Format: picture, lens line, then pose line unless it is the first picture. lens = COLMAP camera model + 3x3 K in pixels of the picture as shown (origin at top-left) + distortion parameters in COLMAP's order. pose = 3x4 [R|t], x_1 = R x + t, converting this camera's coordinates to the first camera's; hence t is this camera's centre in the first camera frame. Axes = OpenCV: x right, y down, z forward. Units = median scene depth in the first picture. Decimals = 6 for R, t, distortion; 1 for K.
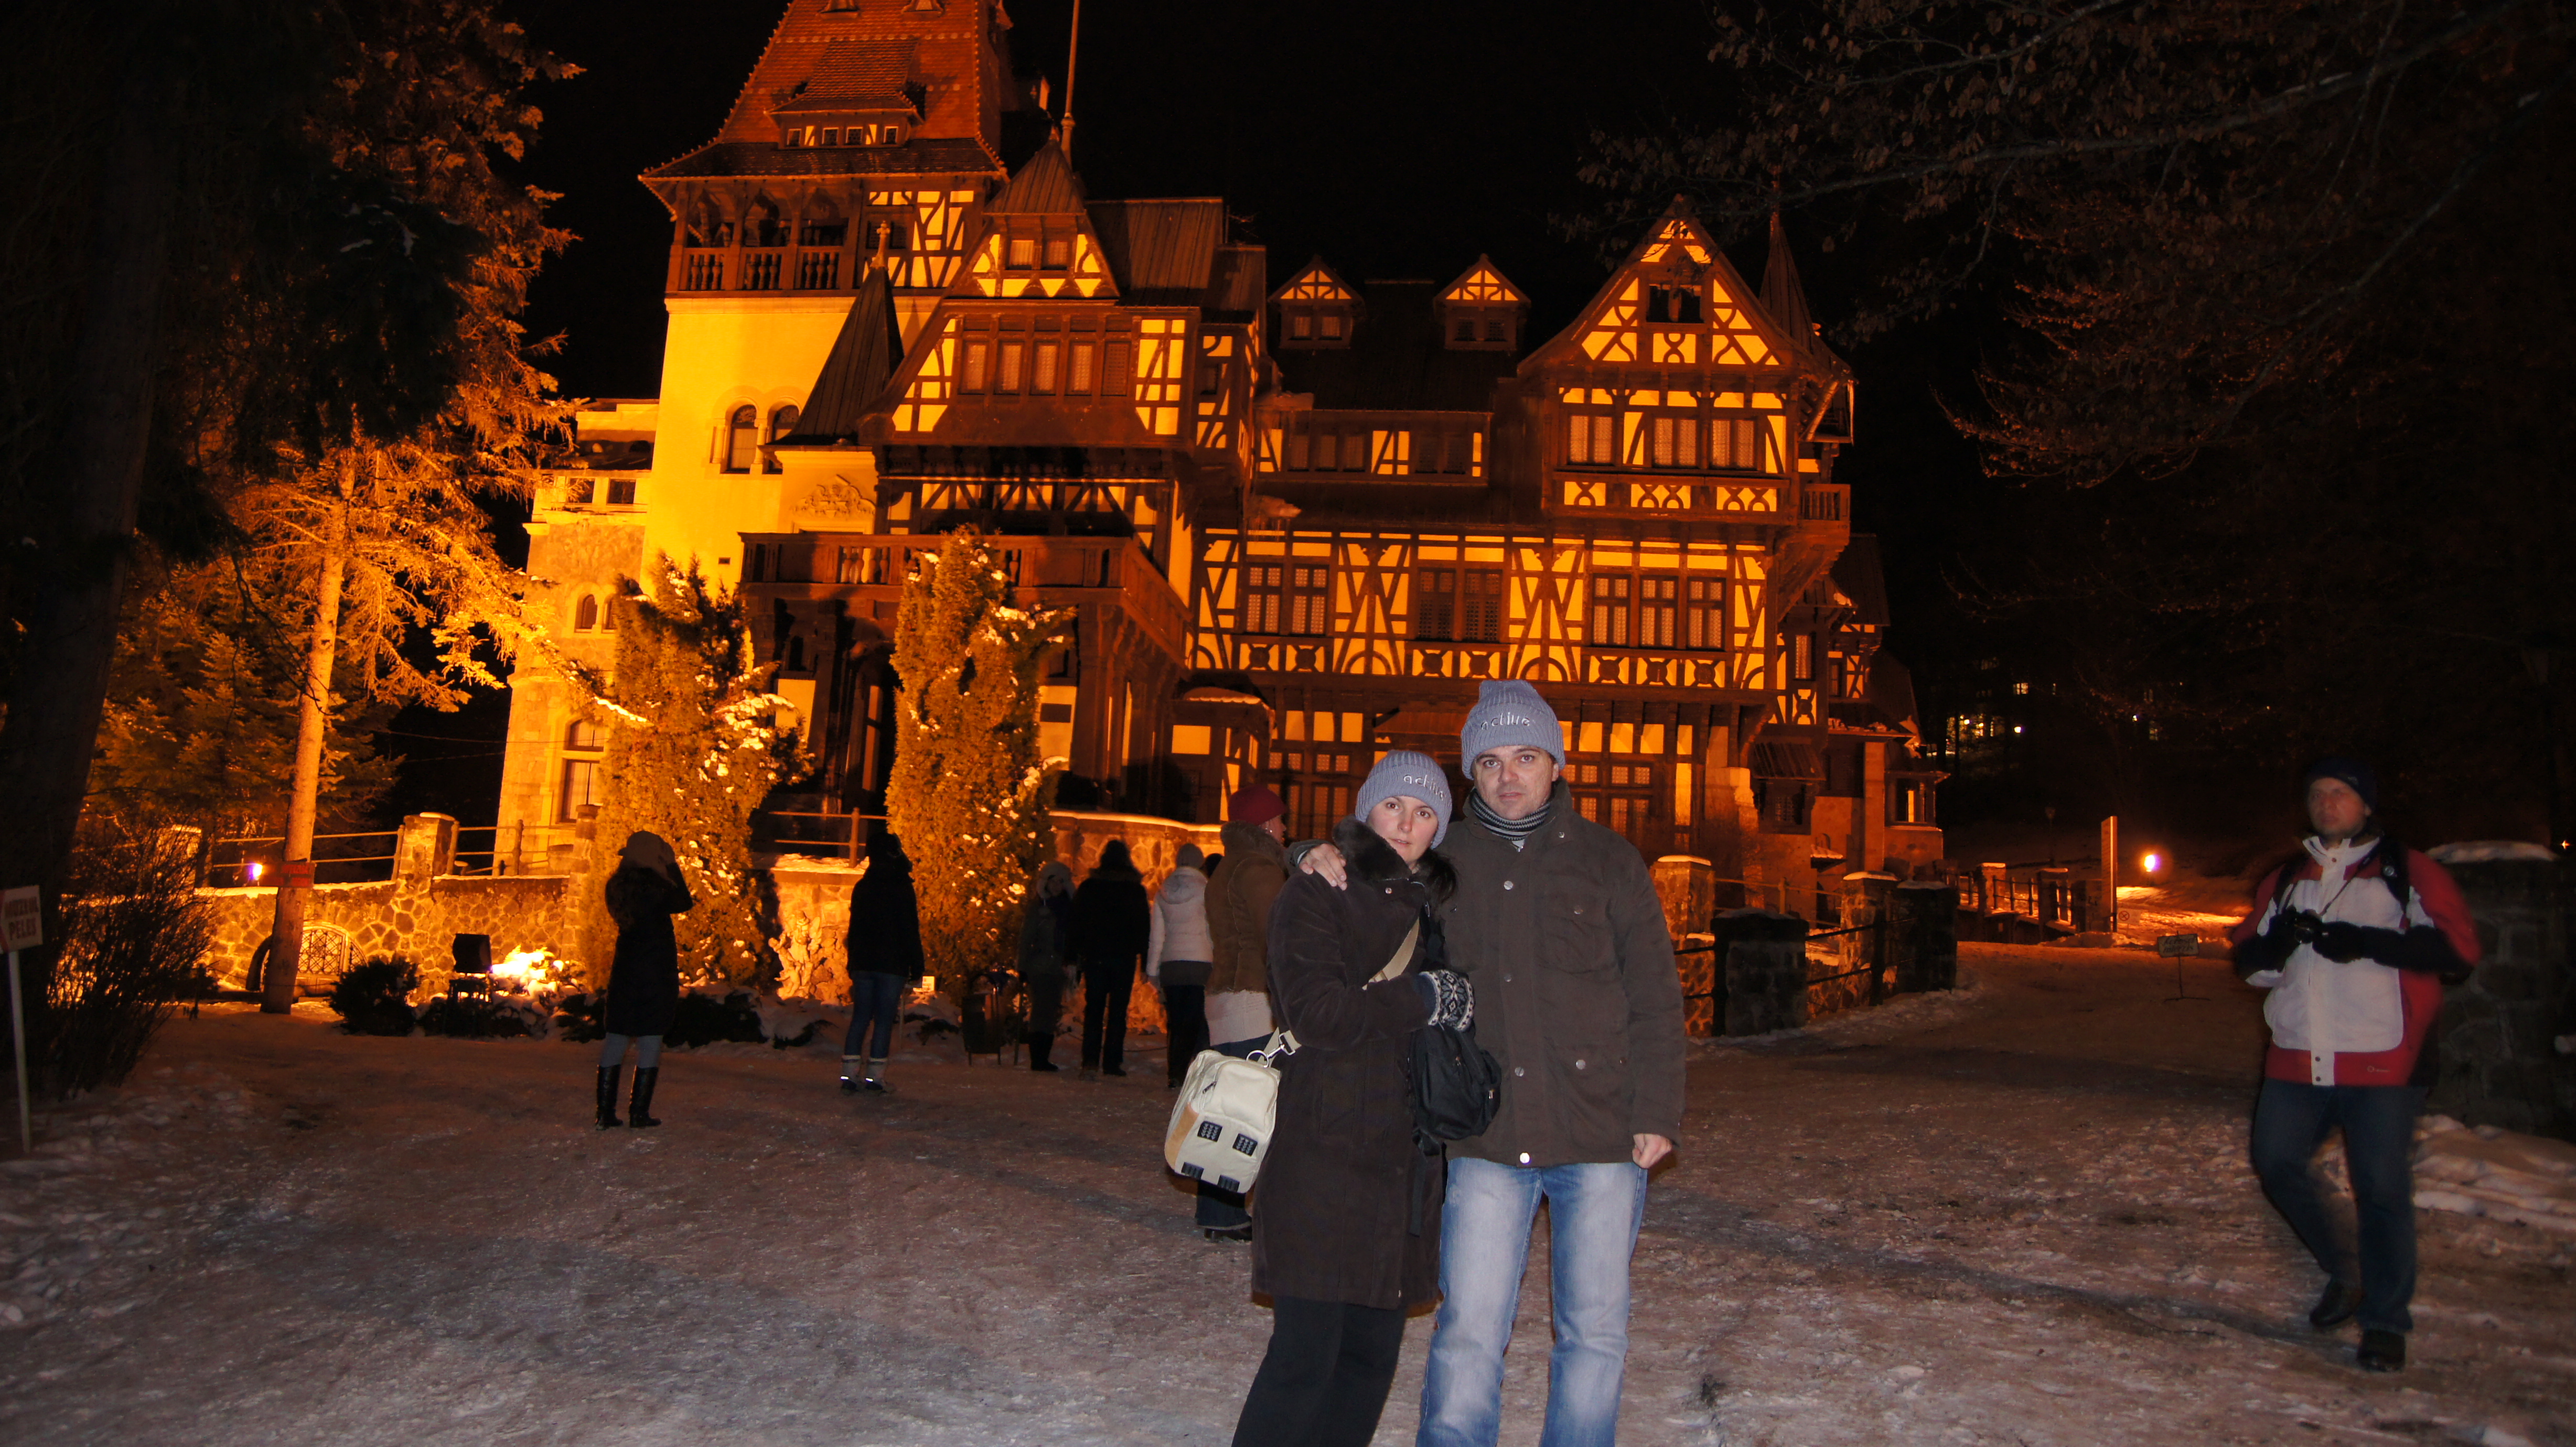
lens RADIAL K [[1899.4, 0, 1282.7], [0, 1899.4, 728.2], [0, 0, 1]] dist [-0.120505, 0.111690]
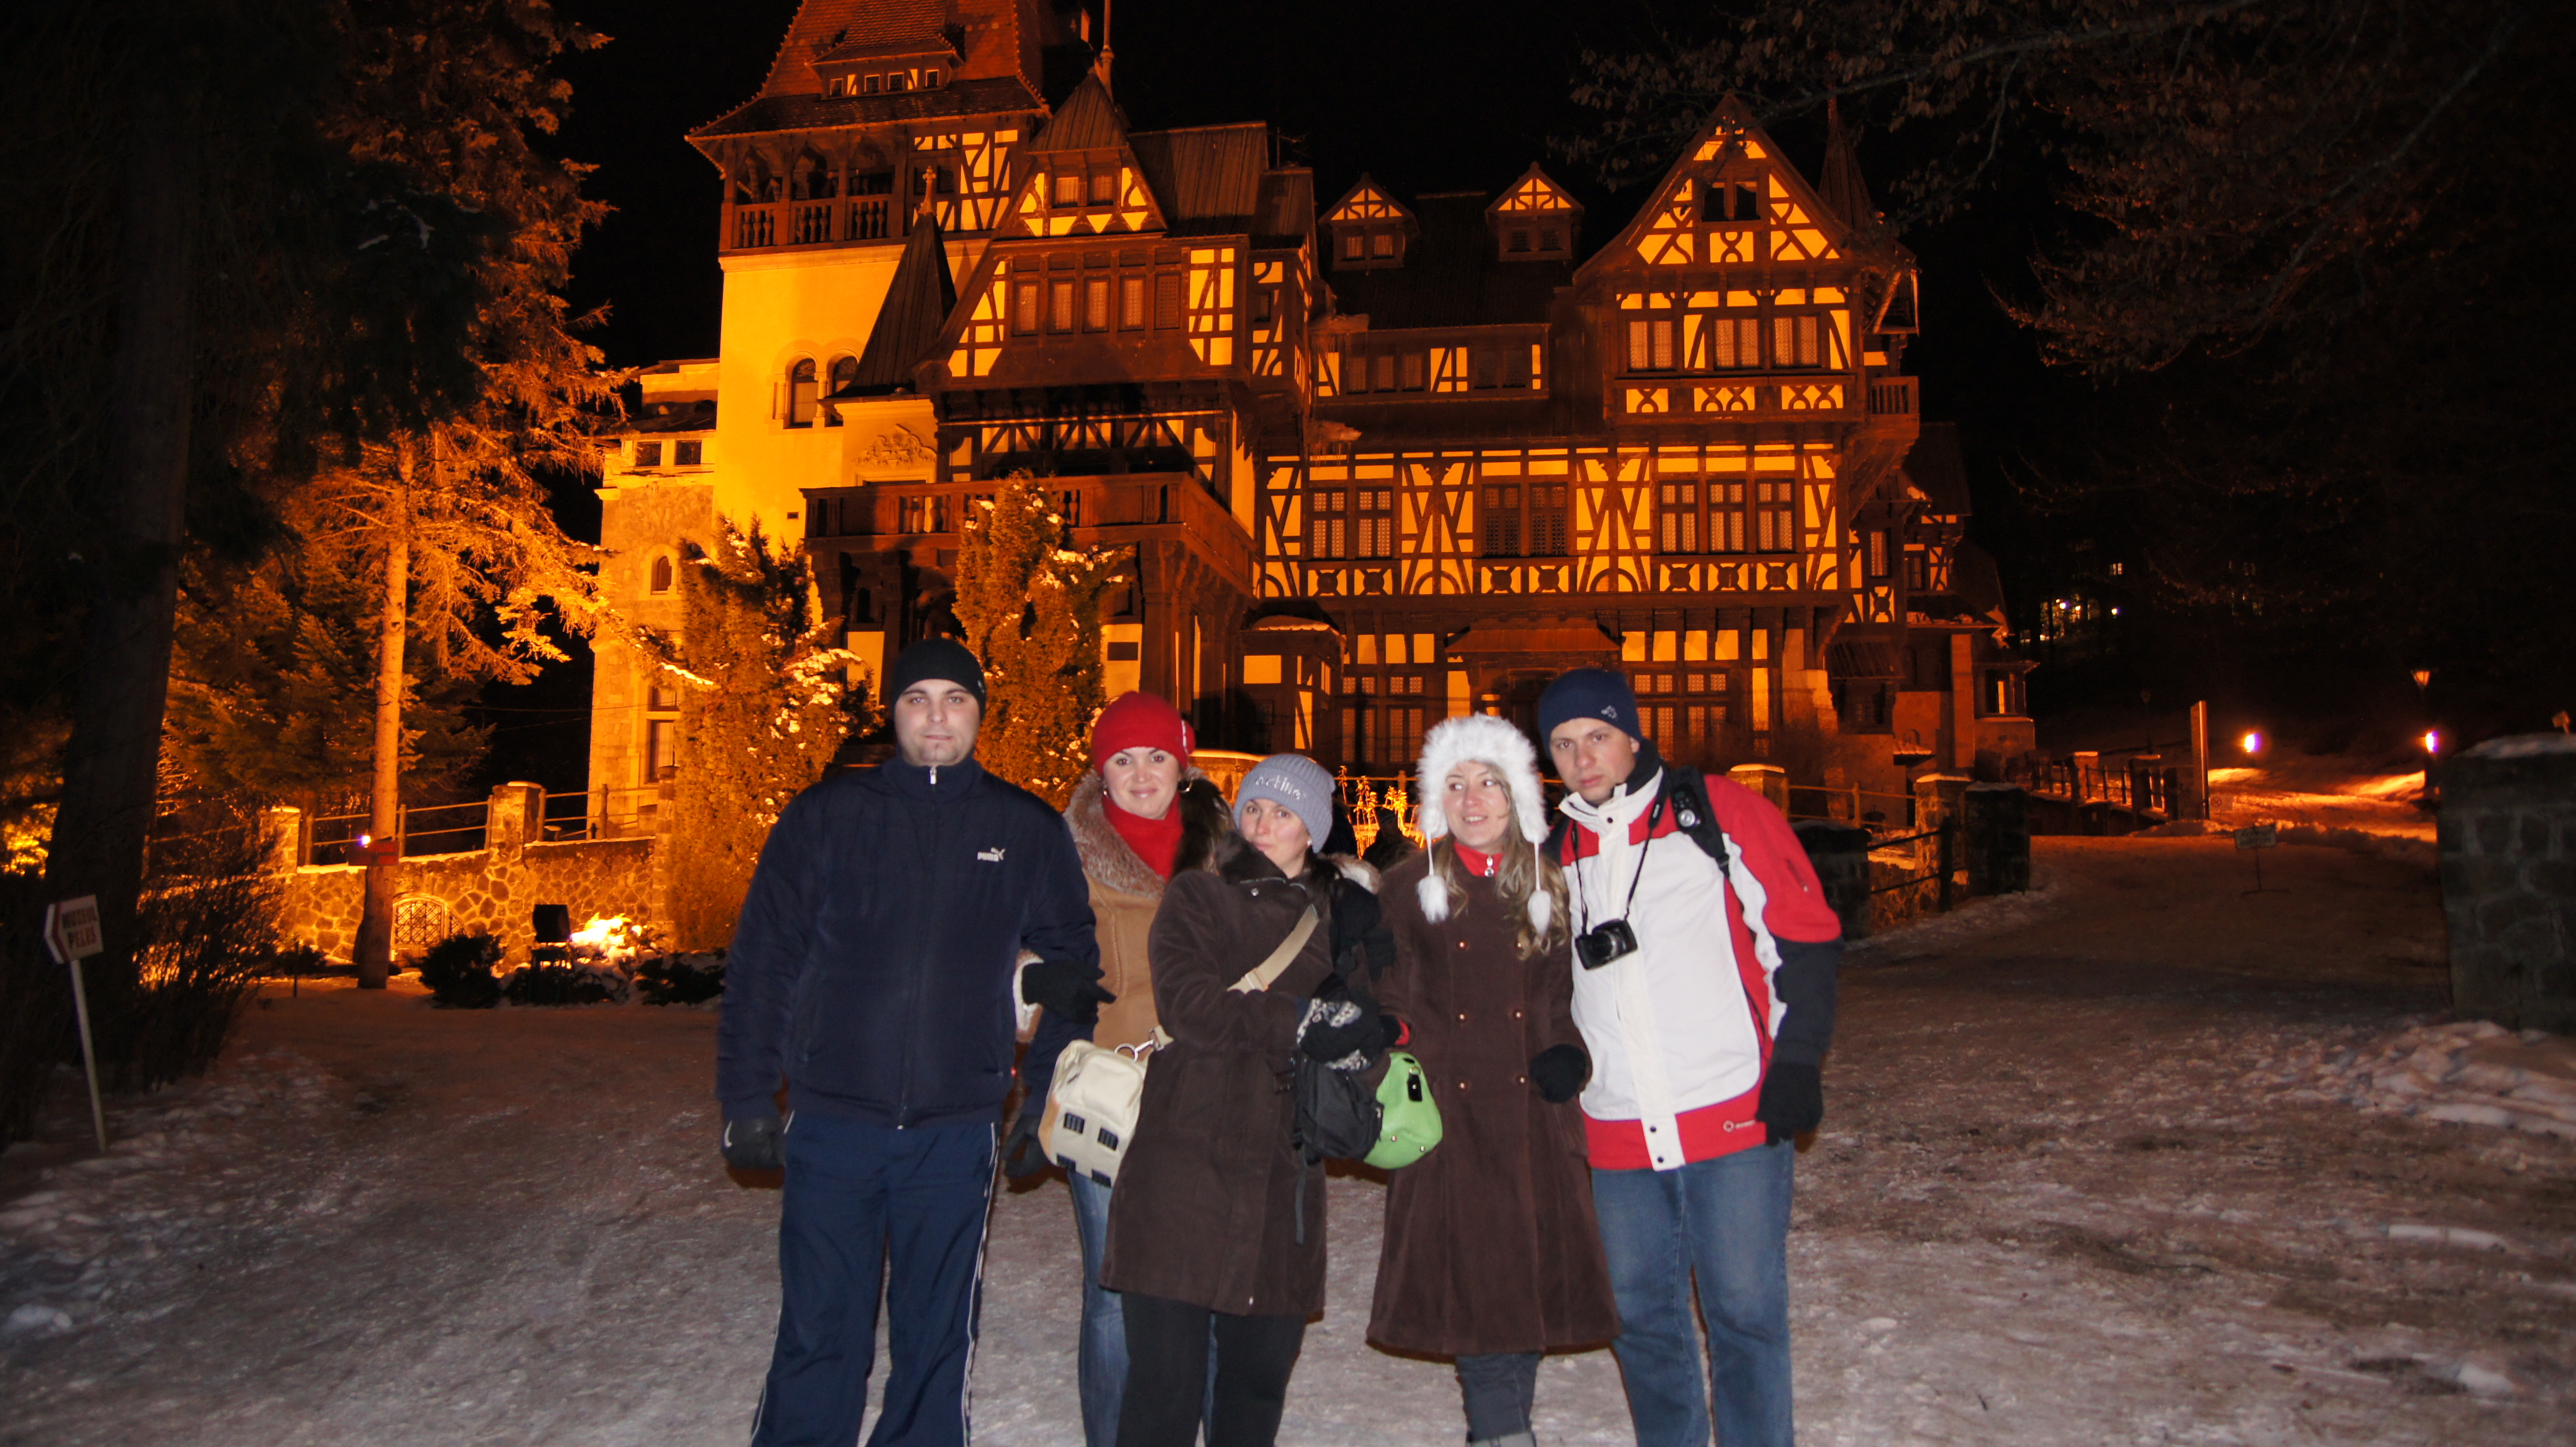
lens RADIAL K [[1899.4, 0, 1282.7], [0, 1899.4, 727.1], [0, 0, 1]] dist [-0.120505, 0.111690]
pose [[0.997518, -0.049498, -0.050072, 0.010784], [0.051564, 0.997835, 0.040834, -0.003832], [0.047942, -0.043315, 0.997910, 0.000516]]
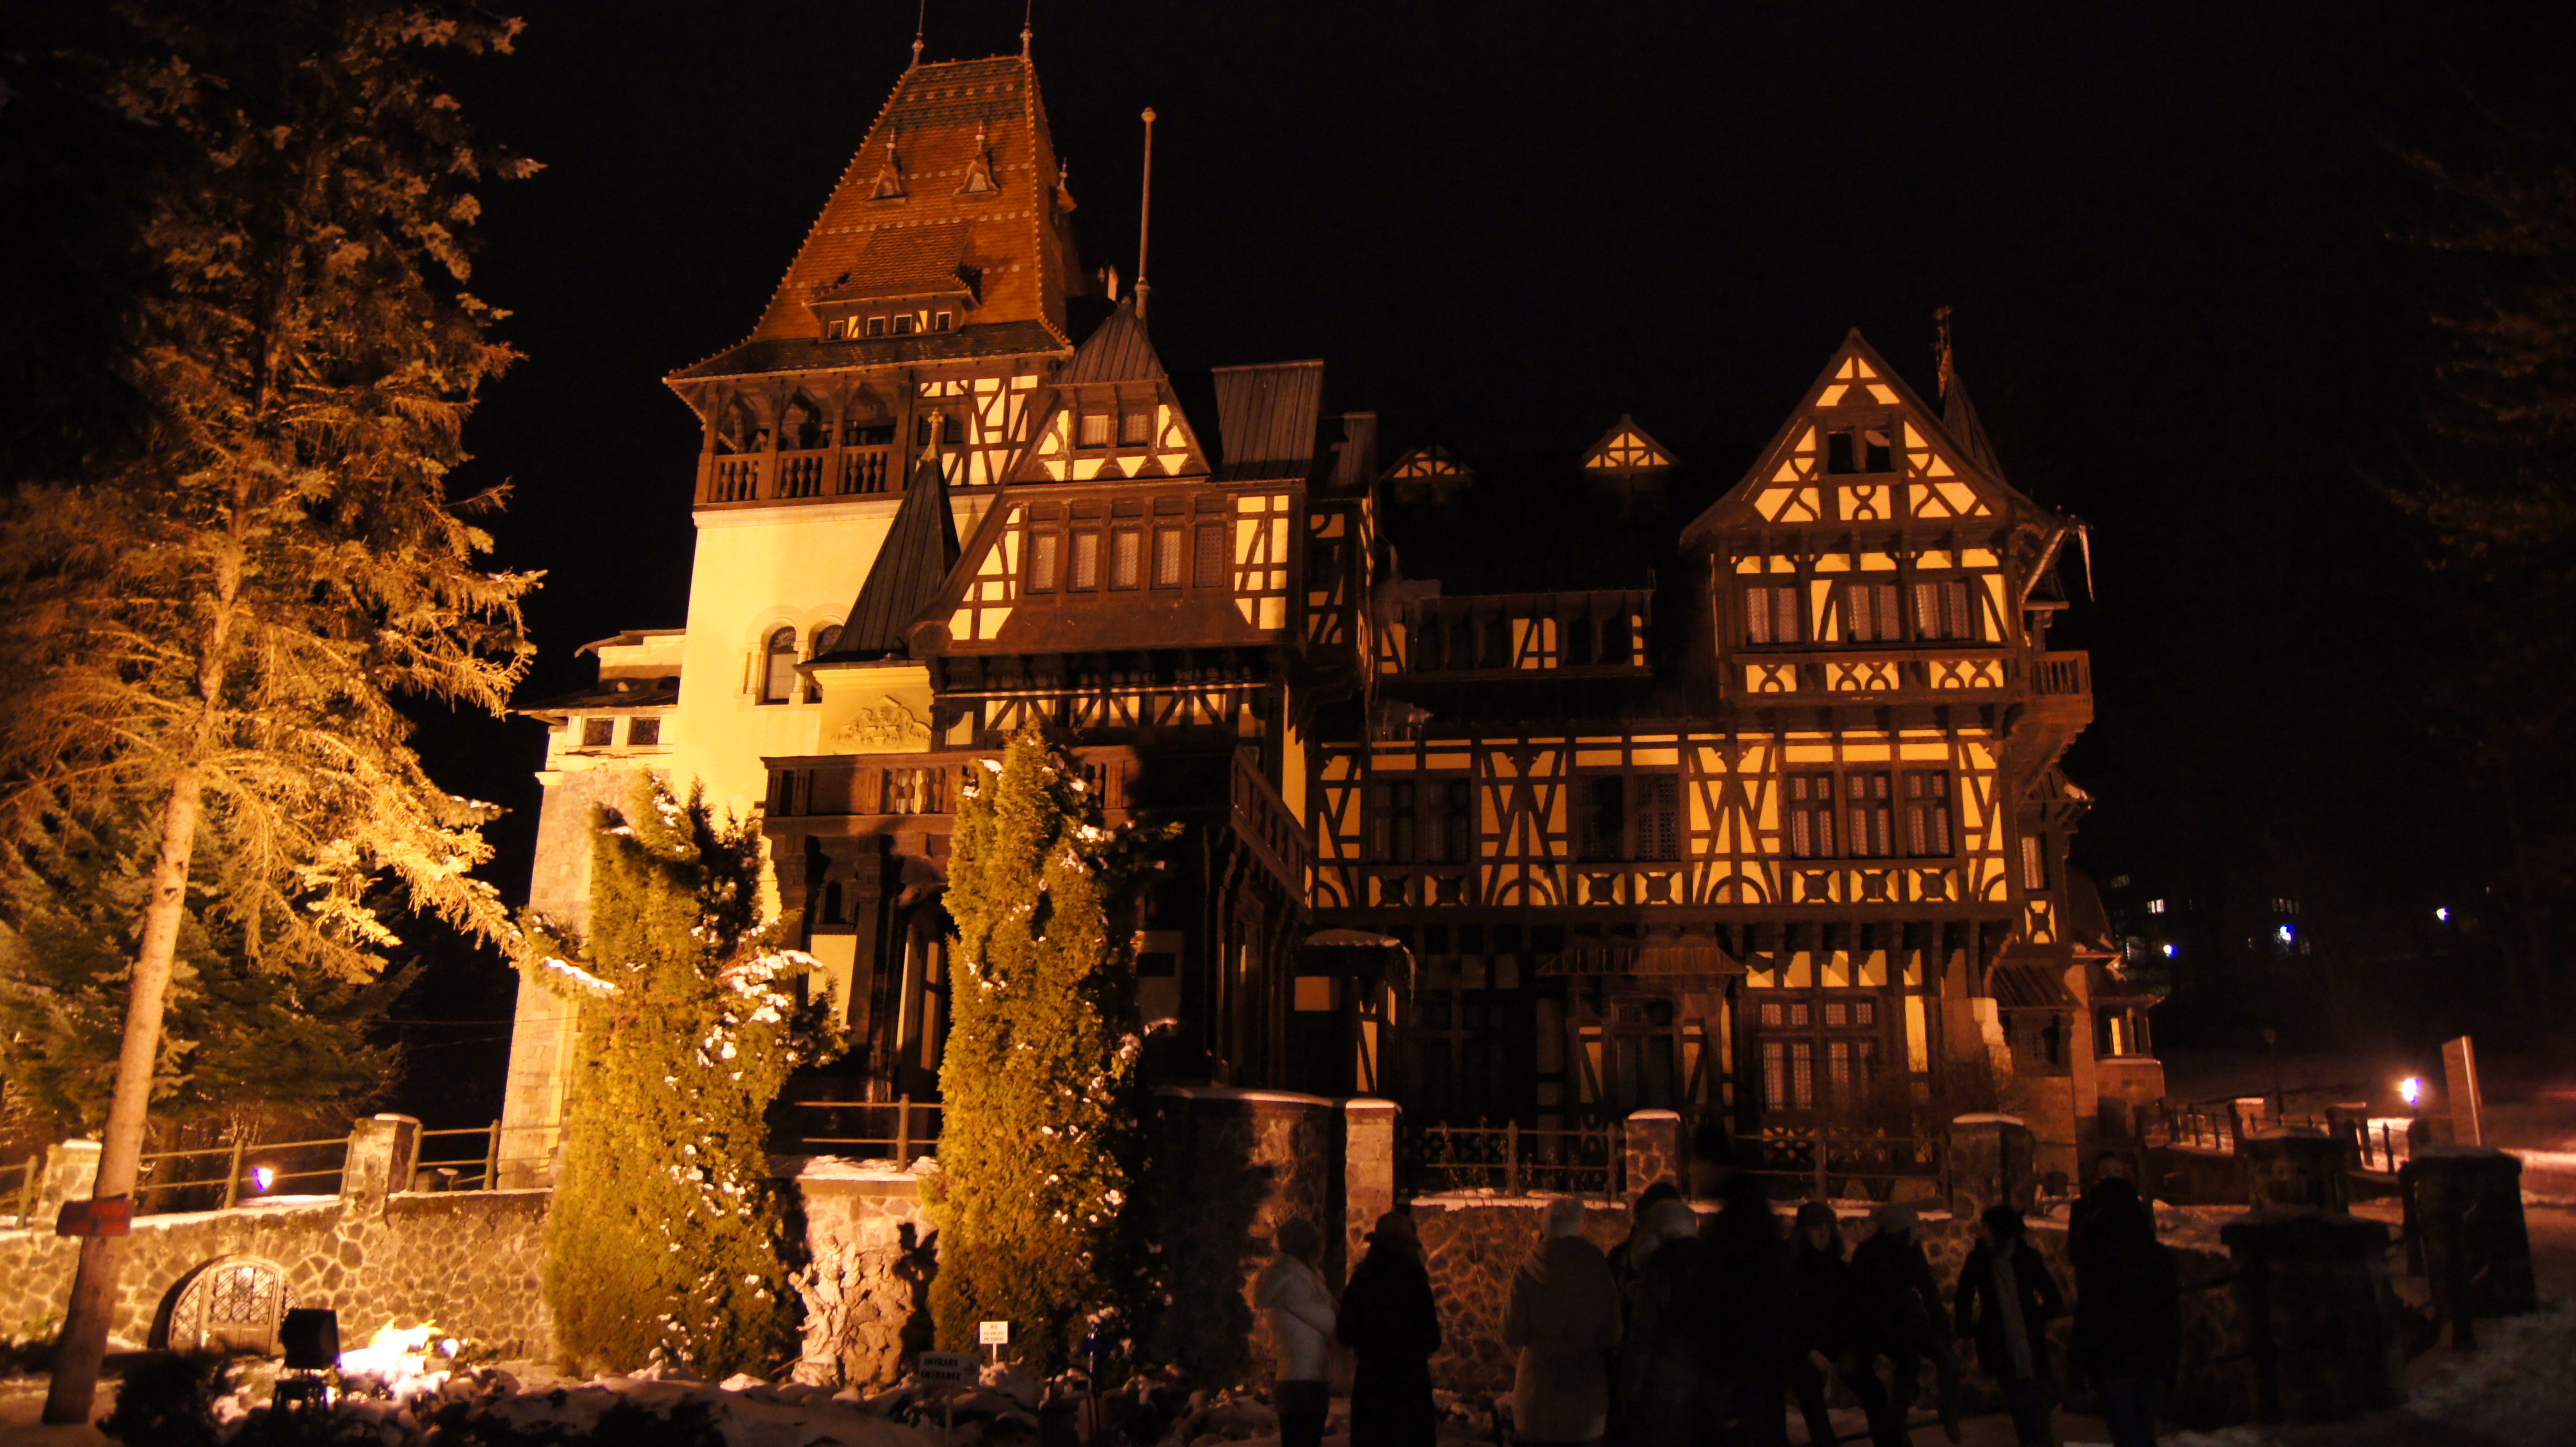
lens RADIAL K [[1899.4, 0, 1278.0], [0, 1899.4, 732.4], [0, 0, 1]] dist [-0.120505, 0.111690]
pose [[0.998155, -0.045015, -0.040741, -0.025718], [0.039134, 0.990057, -0.135115, 0.004163], [0.046418, 0.133271, 0.989992, 0.165270]]
